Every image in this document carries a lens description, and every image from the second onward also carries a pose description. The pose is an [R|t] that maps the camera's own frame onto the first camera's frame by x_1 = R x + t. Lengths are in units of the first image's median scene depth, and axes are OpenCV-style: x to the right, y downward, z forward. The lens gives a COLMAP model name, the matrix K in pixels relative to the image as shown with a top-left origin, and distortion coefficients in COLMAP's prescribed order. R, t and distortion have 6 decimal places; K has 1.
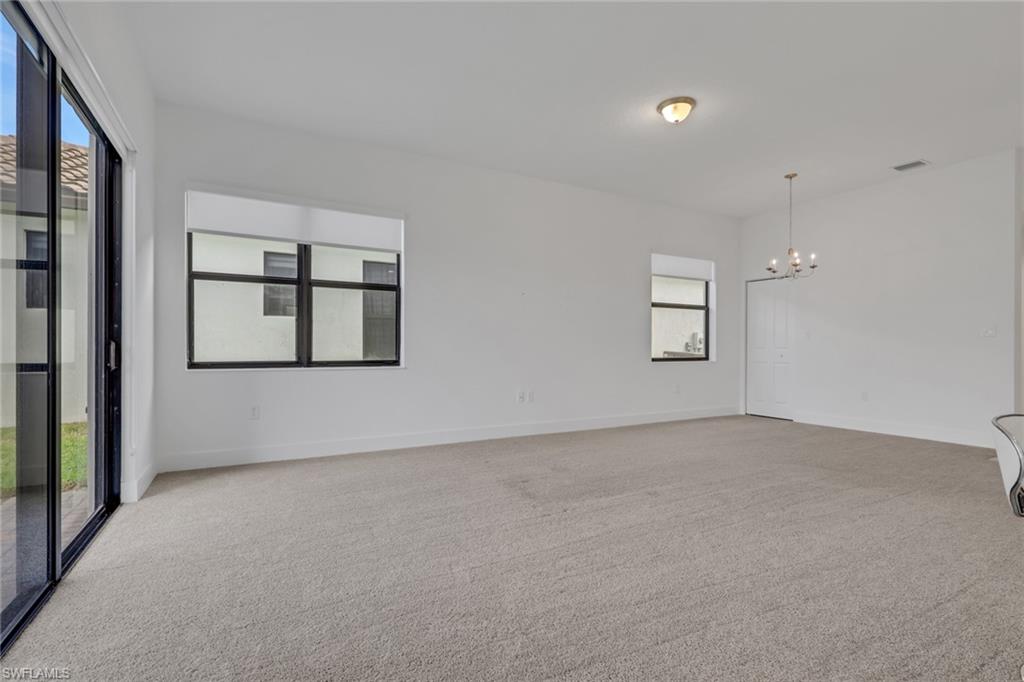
lens RADIAL K [[481.2, 0, 513.8], [0, 481.2, 348.6], [0, 0, 1]] dist [0.001546, 0.000163]
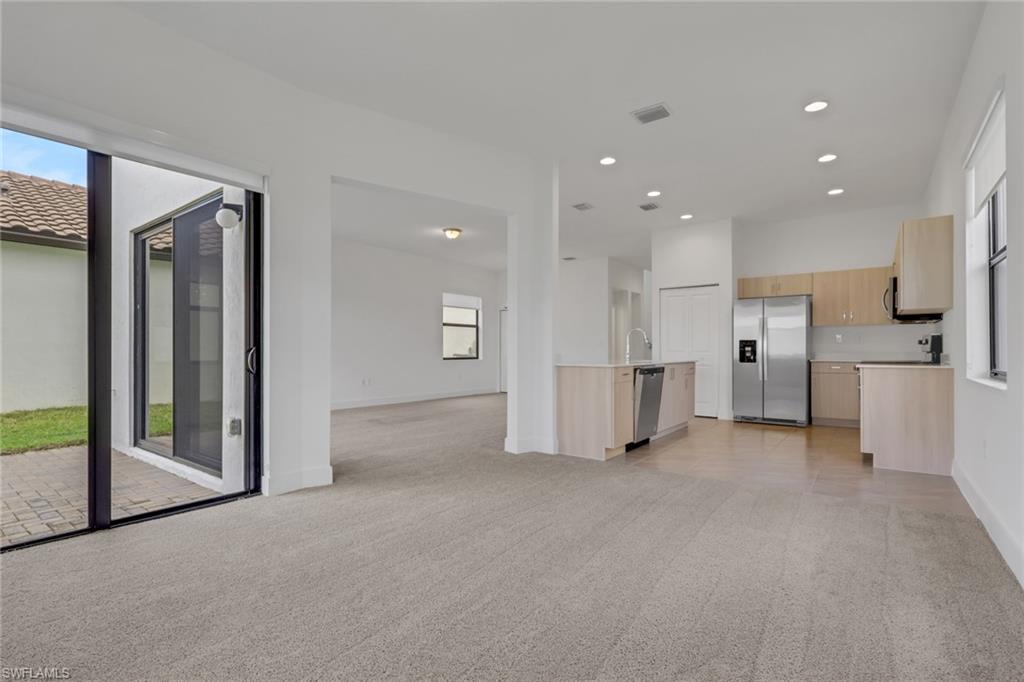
lens RADIAL K [[481.2, 0, 513.8], [0, 481.2, 348.6], [0, 0, 1]] dist [0.001546, 0.000163]
pose [[0.916508, 0.000345, 0.400017, -0.138546], [0.003276, 0.999960, -0.008367, 0.003624], [-0.400003, 0.008979, 0.916470, -0.561868]]
